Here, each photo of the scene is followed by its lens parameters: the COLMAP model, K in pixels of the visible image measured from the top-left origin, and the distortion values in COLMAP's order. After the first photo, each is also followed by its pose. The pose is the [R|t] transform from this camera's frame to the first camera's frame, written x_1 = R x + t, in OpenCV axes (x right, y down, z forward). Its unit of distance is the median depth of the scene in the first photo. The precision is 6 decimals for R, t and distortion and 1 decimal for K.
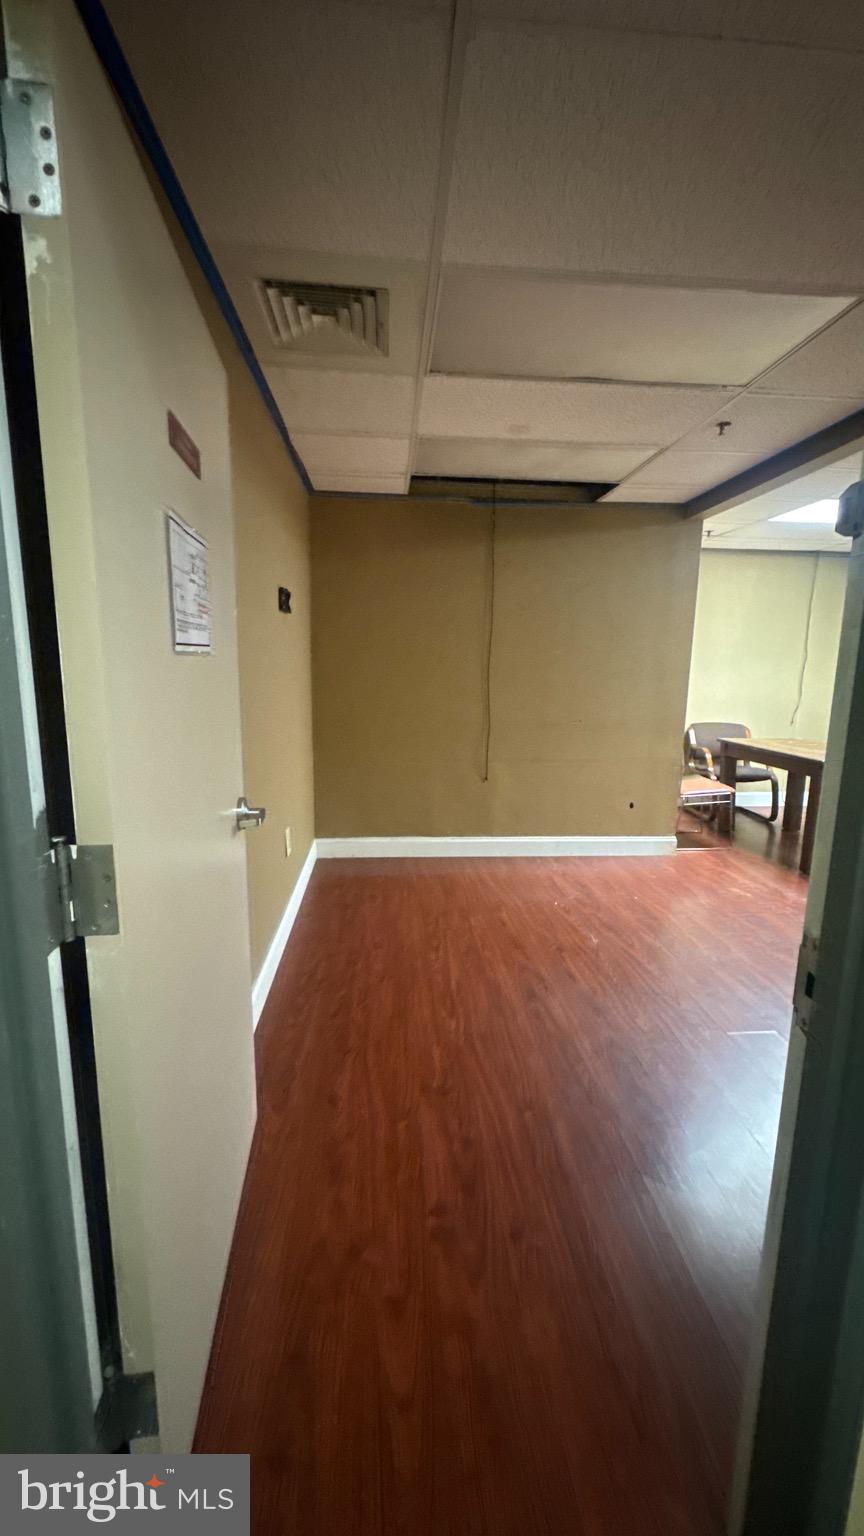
lens RADIAL K [[608.4, 0, 432.0], [0, 608.4, 768.0], [0, 0, 1]] dist [0.000660, -0.000332]
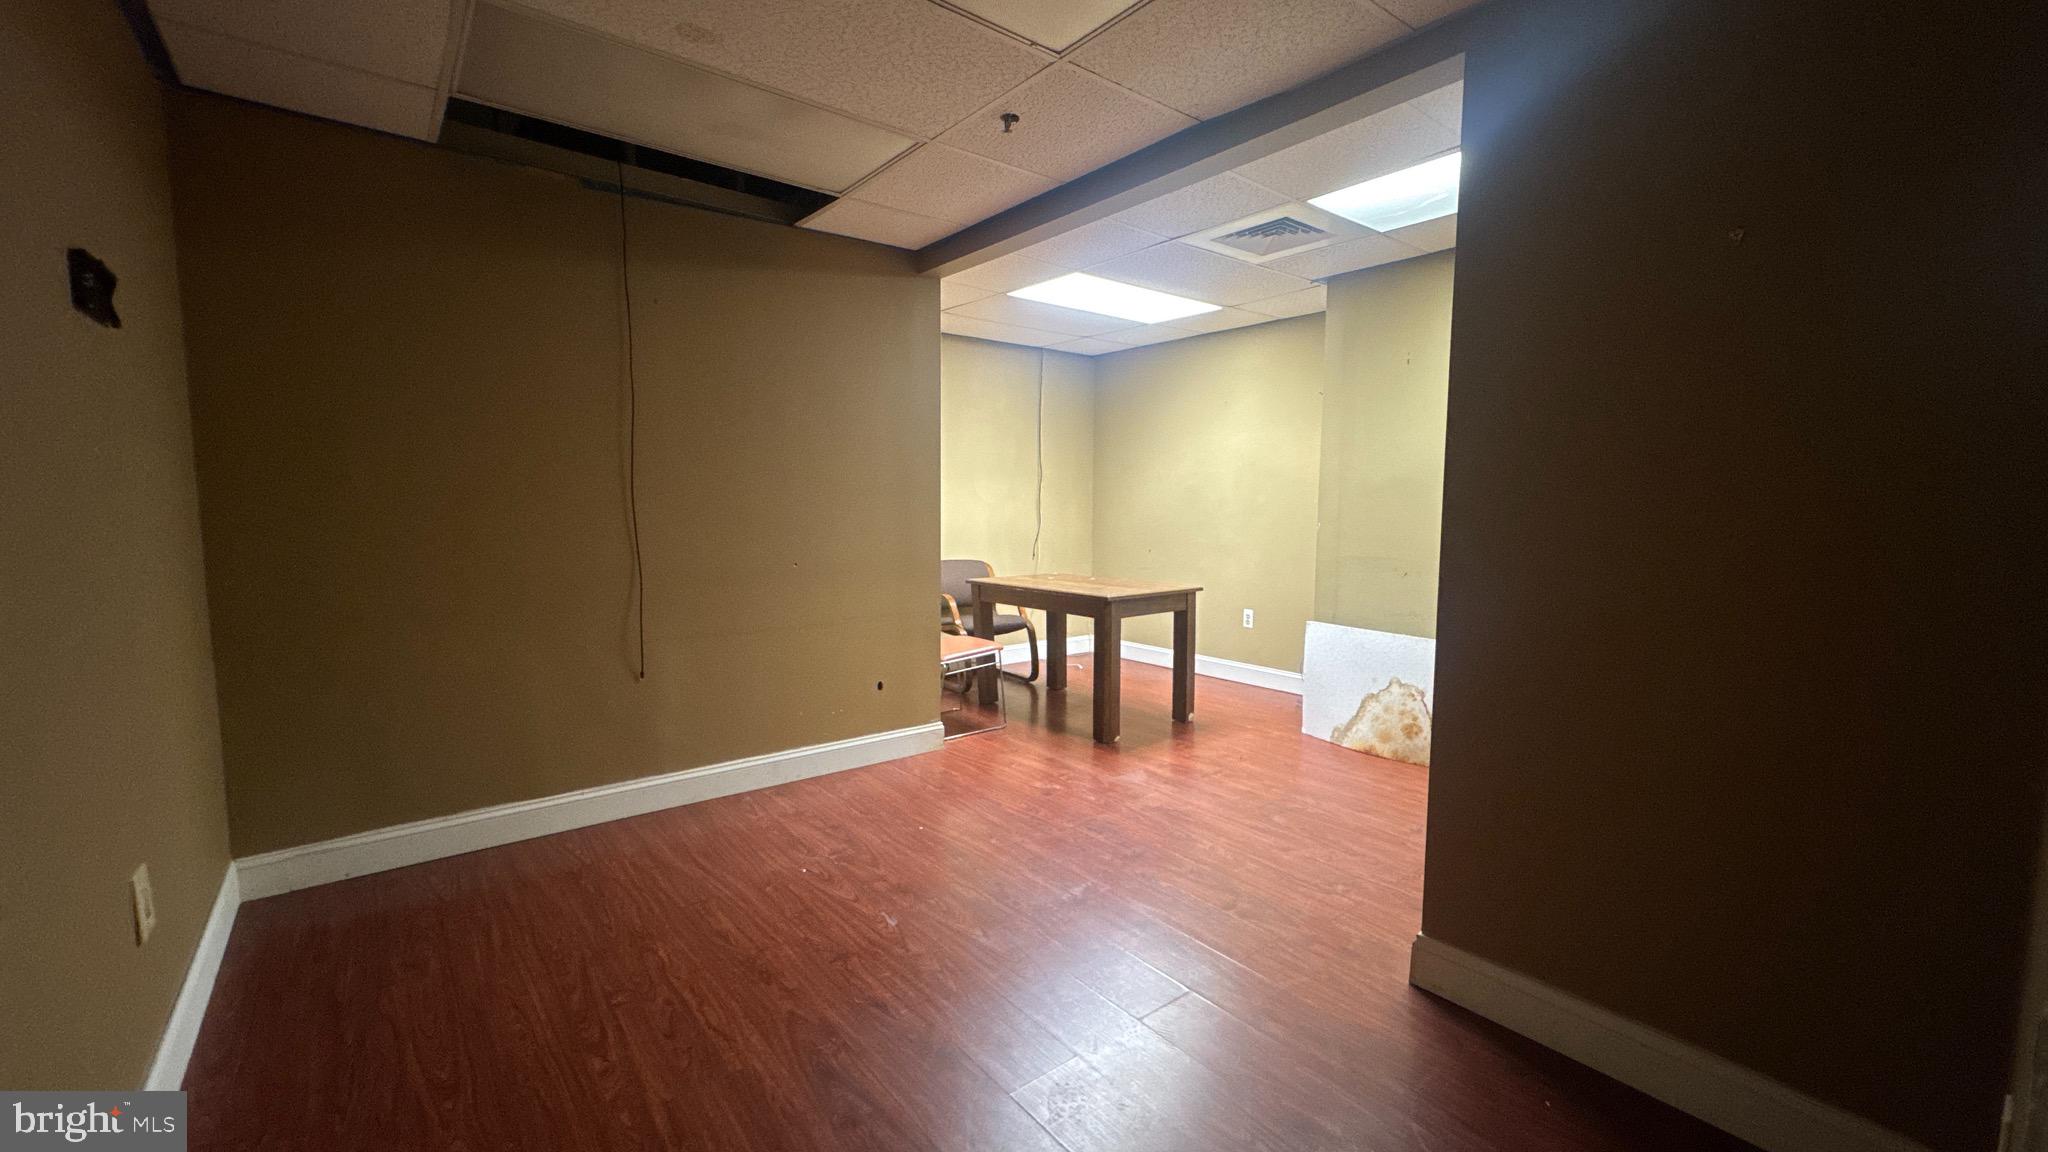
lens RADIAL K [[811.2, 0, 1024.0], [0, 811.2, 576.0], [0, 0, 1]] dist [0.000660, -0.000332]
pose [[0.824227, -0.063077, 0.562735, -0.036448], [0.105097, 0.993551, -0.042567, -0.003715], [-0.556421, 0.094227, 0.825541, 0.169903]]
